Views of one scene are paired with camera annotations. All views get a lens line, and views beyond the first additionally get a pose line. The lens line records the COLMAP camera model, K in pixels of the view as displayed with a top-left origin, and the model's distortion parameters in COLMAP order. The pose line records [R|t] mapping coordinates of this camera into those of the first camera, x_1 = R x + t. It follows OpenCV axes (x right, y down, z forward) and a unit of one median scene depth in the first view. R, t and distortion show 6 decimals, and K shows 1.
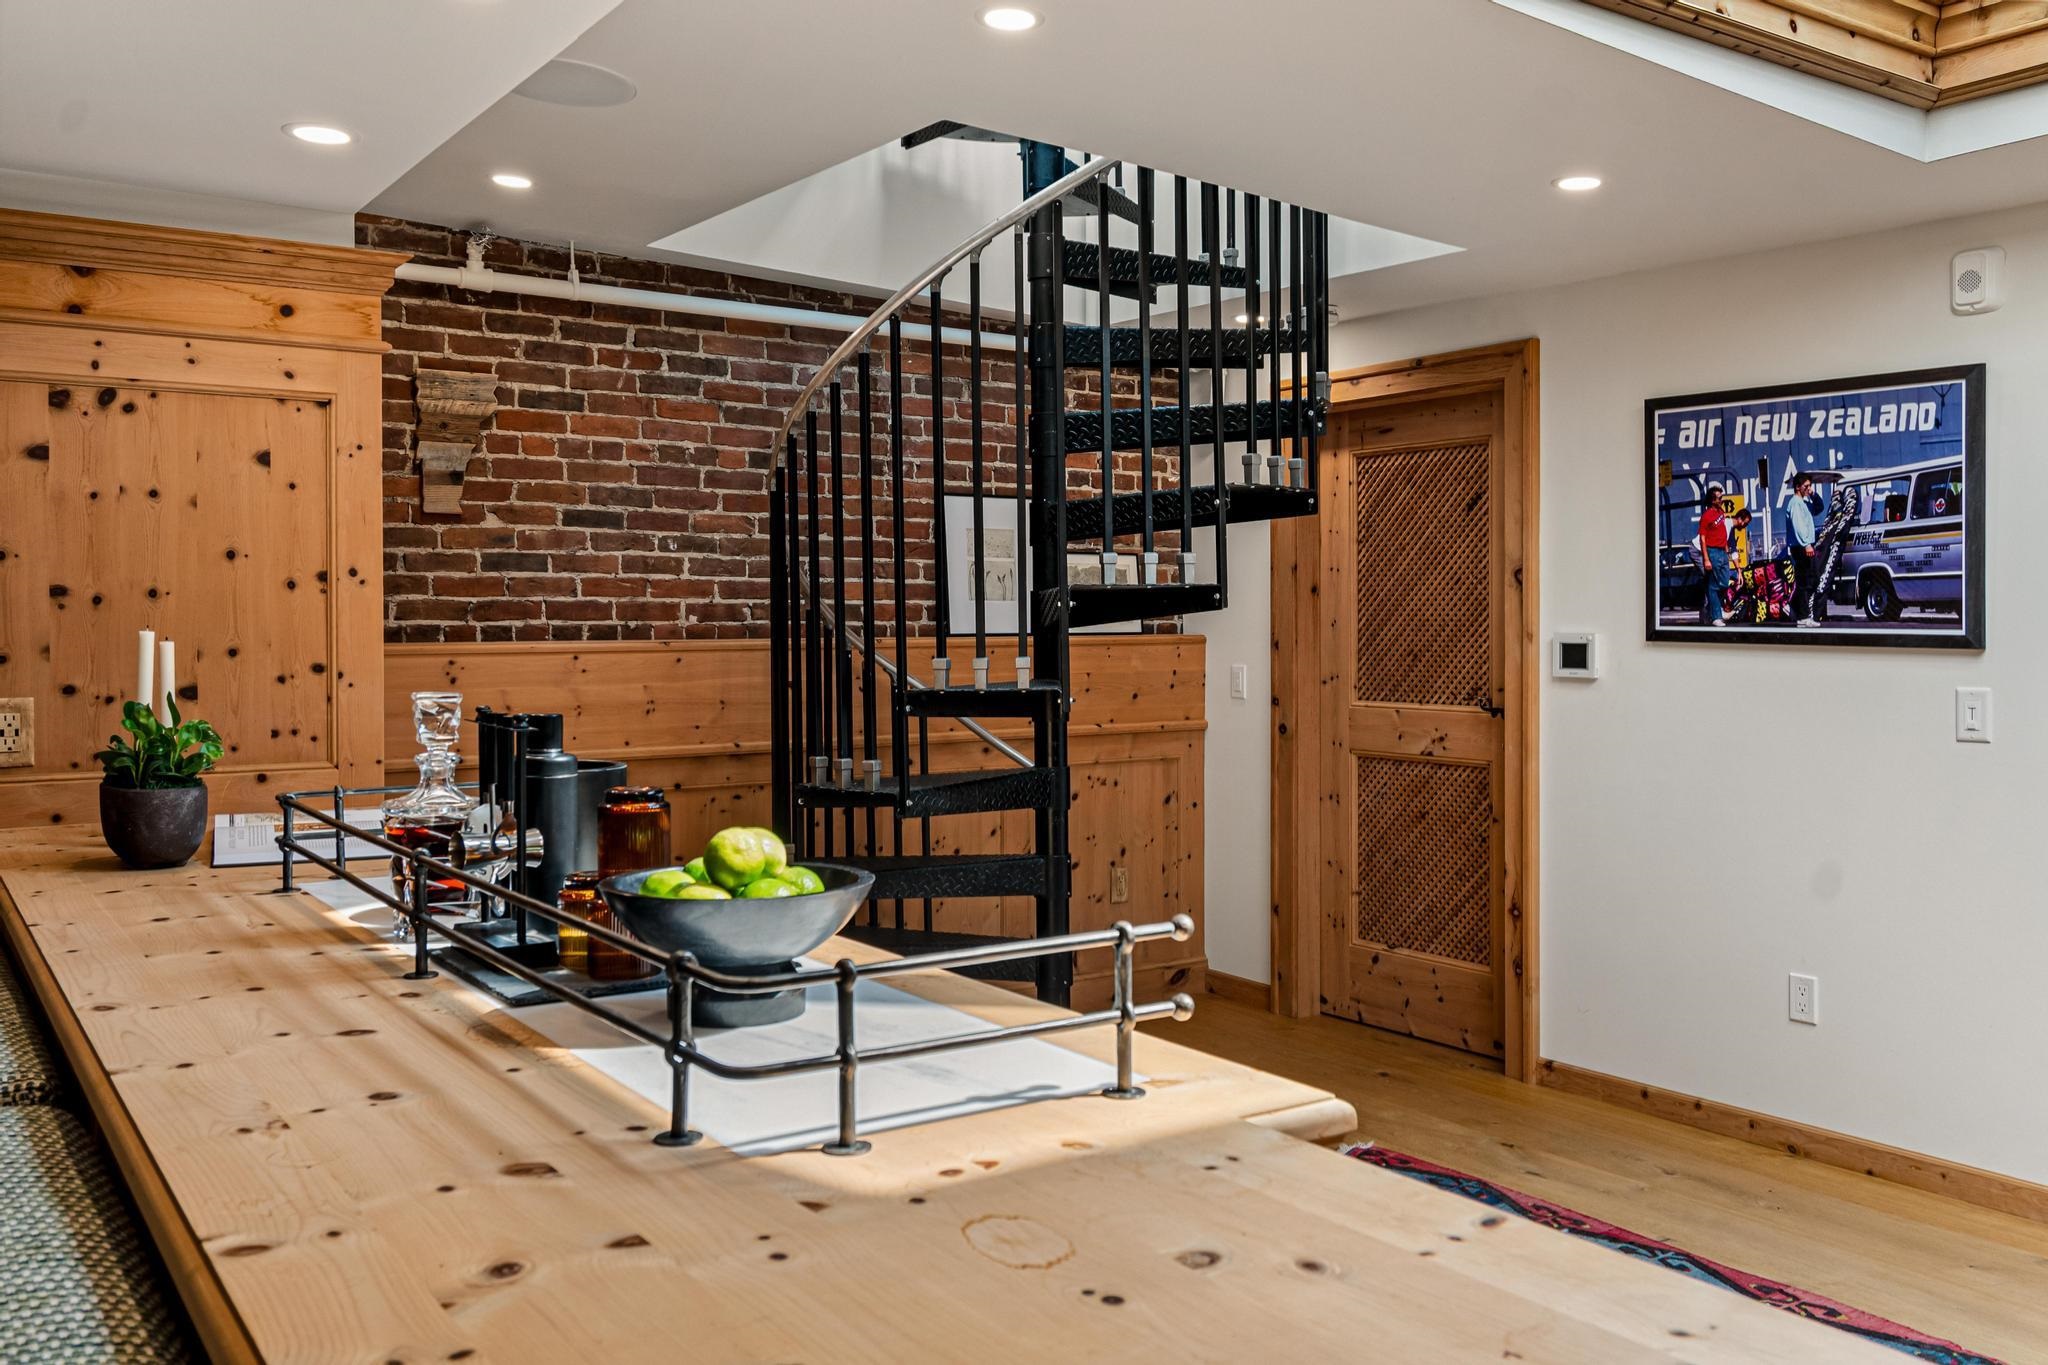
lens RADIAL K [[1721.7, 0, 1002.9], [0, 1721.7, 622.3], [0, 0, 1]] dist [0.003130, -0.006021]
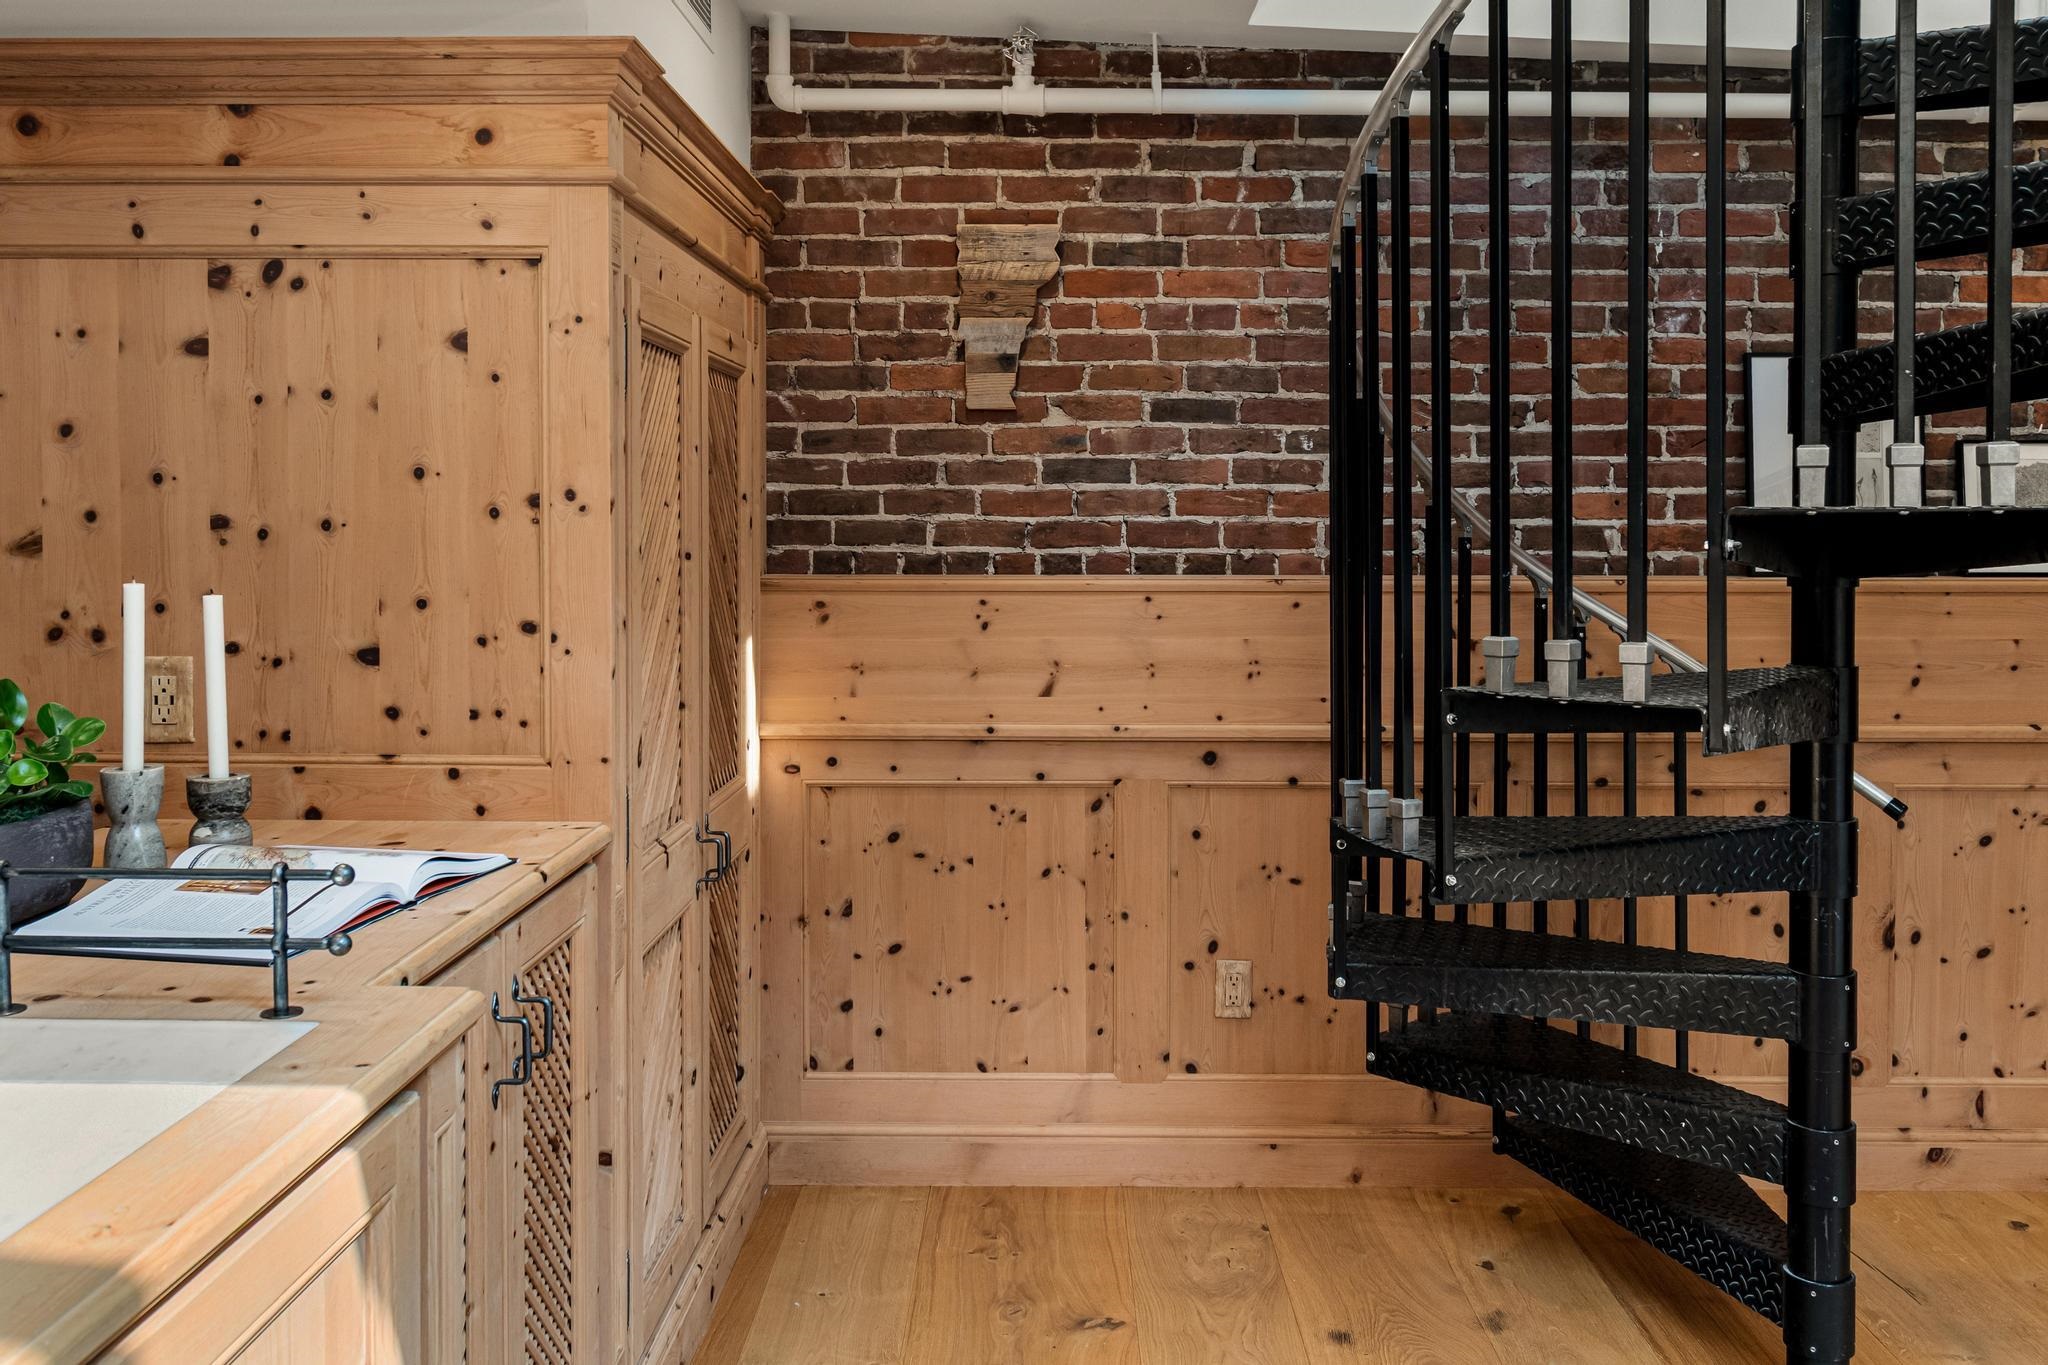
lens RADIAL K [[1721.7, 0, 1021.7], [0, 1721.7, 565.6], [0, 0, 1]] dist [0.003130, -0.006021]
pose [[0.819468, 0.020416, -0.572761, 0.142150], [-0.005094, 0.999585, 0.028341, -0.015768], [0.573102, -0.020307, 0.819233, 0.394061]]
